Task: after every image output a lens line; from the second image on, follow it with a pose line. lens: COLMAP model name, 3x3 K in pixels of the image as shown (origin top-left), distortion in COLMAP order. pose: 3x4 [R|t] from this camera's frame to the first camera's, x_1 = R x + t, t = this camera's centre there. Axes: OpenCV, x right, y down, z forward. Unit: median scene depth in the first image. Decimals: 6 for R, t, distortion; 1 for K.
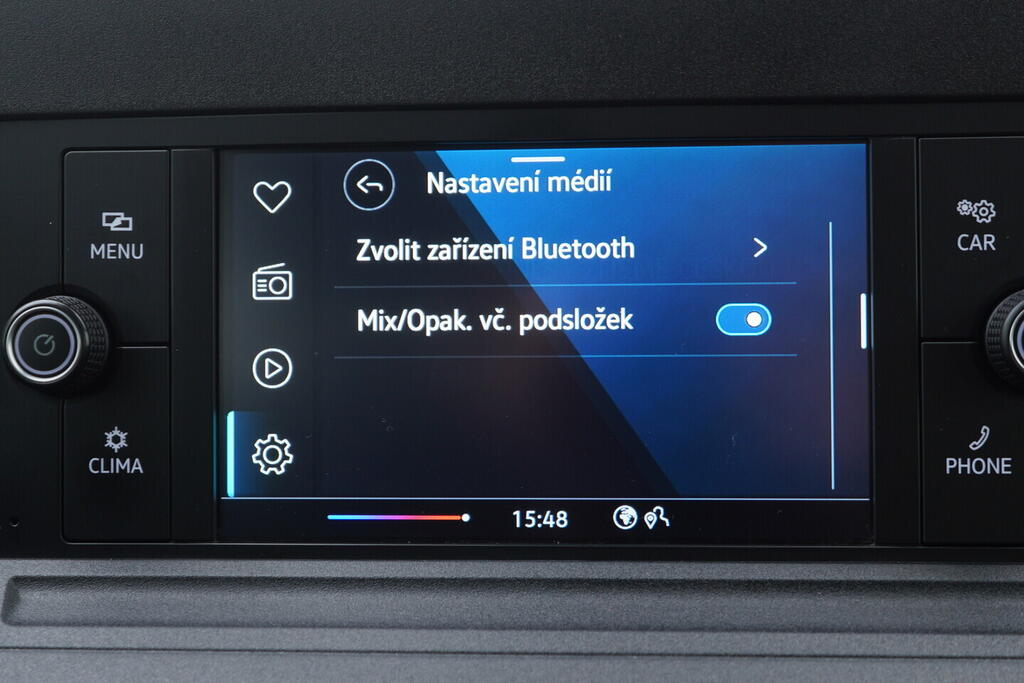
lens RADIAL K [[1059.6, 0, 514.4], [0, 1059.6, 344.2], [0, 0, 1]] dist [-0.006692, 0.000000]
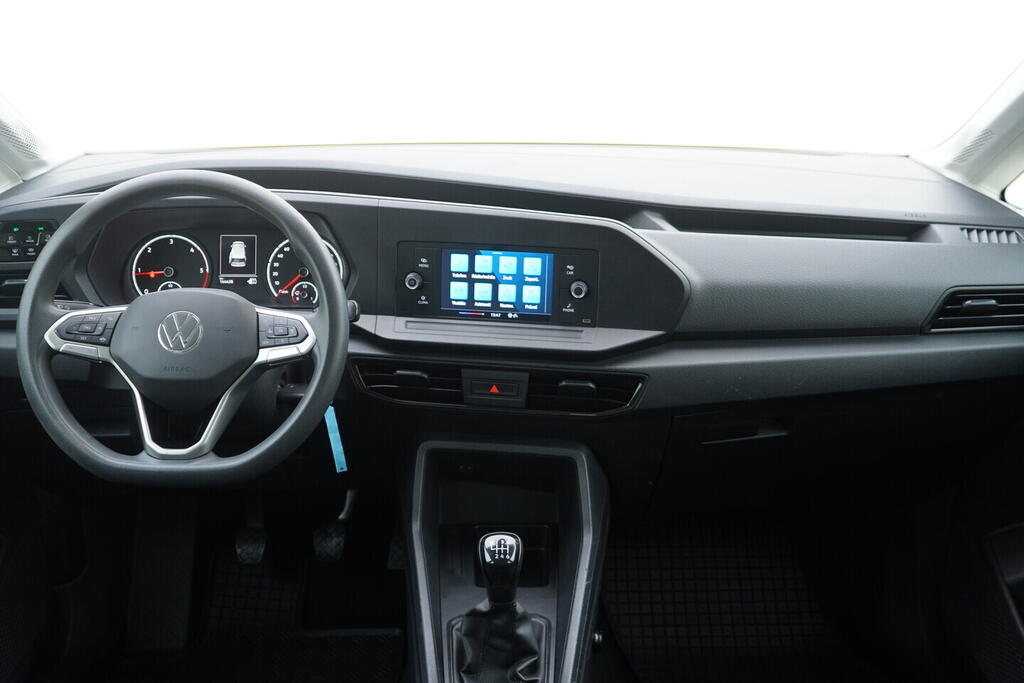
lens RADIAL K [[1059.6, 0, 513.7], [0, 1059.6, 341.7], [0, 0, 1]] dist [-0.006692, 0.000000]
pose [[0.996639, 0.048739, -0.065837, 0.533189], [-0.033370, 0.975587, 0.217063, -0.995356], [0.074809, -0.214137, 0.973935, -4.873462]]
